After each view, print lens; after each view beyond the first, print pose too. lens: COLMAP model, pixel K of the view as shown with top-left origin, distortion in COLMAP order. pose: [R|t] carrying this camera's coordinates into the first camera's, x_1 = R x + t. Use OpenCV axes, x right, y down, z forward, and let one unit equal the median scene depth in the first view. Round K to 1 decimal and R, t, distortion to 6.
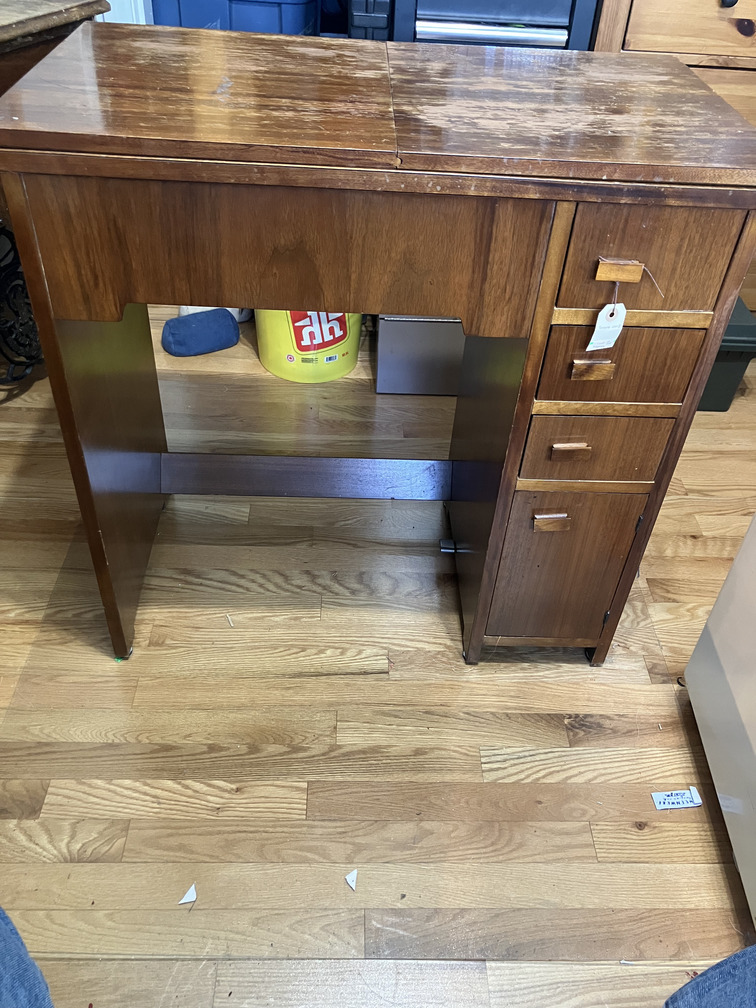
lens RADIAL K [[836.0, 0, 394.9], [0, 836.0, 500.0], [0, 0, 1]] dist [0.007927, -0.002411]
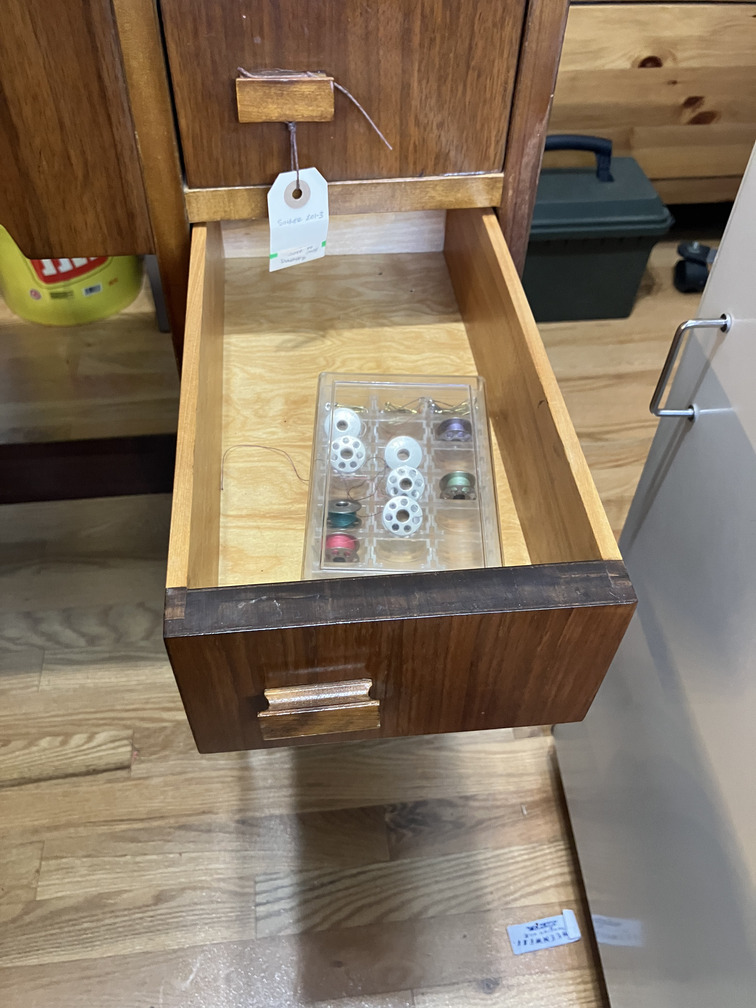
lens RADIAL K [[844.5, 0, 380.7], [0, 844.5, 516.8], [0, 0, 1]] dist [0.002057, 0.000113]
pose [[0.995190, -0.092695, 0.031686, 0.210668], [0.088003, 0.988058, 0.126481, -0.069594], [-0.043031, -0.123085, 0.991463, 0.364120]]
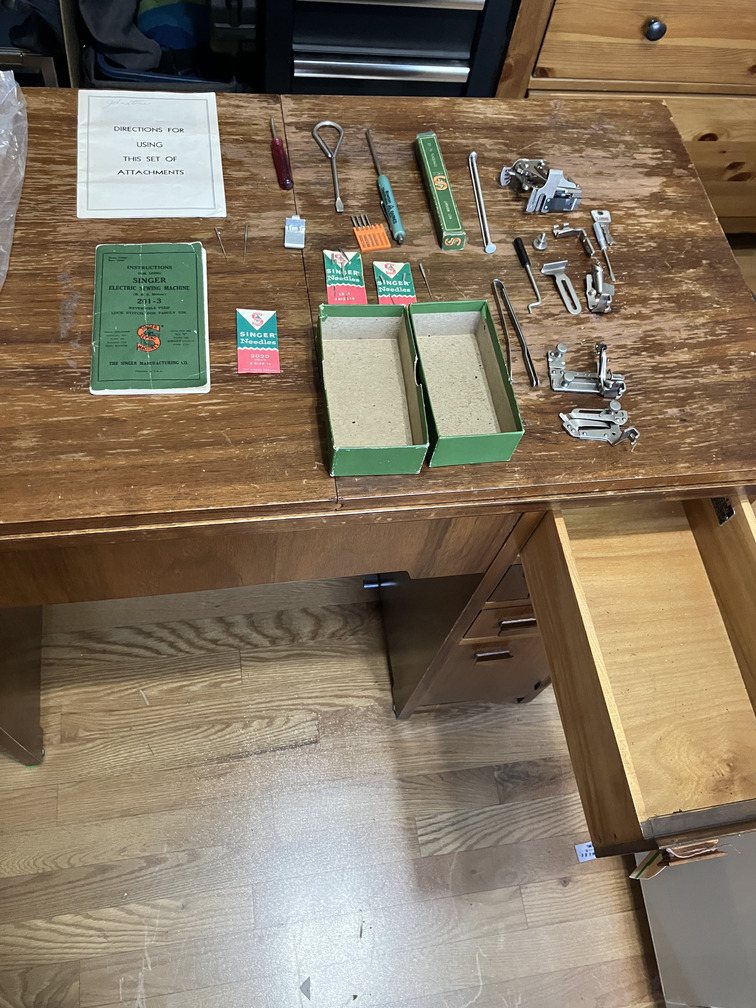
lens RADIAL K [[836.0, 0, 394.9], [0, 836.0, 500.0], [0, 0, 1]] dist [0.007927, -0.002411]
pose [[0.989520, -0.073865, 0.124074, -0.022603], [0.022306, 0.927136, 0.374060, -0.460841], [-0.142664, -0.367372, 0.919067, 0.204335]]
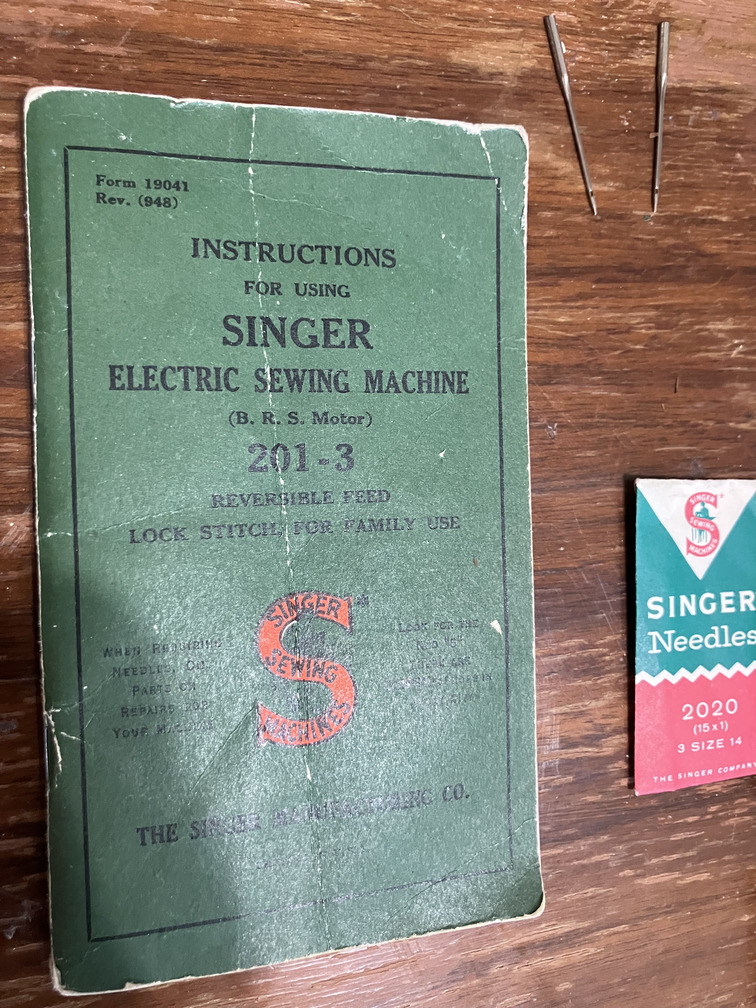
lens RADIAL K [[836.0, 0, 394.9], [0, 836.0, 500.0], [0, 0, 1]] dist [0.007927, -0.002411]
pose [[0.972842, -0.027377, 0.229845, -0.116751], [-0.156740, 0.652765, 0.741168, -0.465755], [-0.170326, -0.757065, 0.630746, 0.687928]]
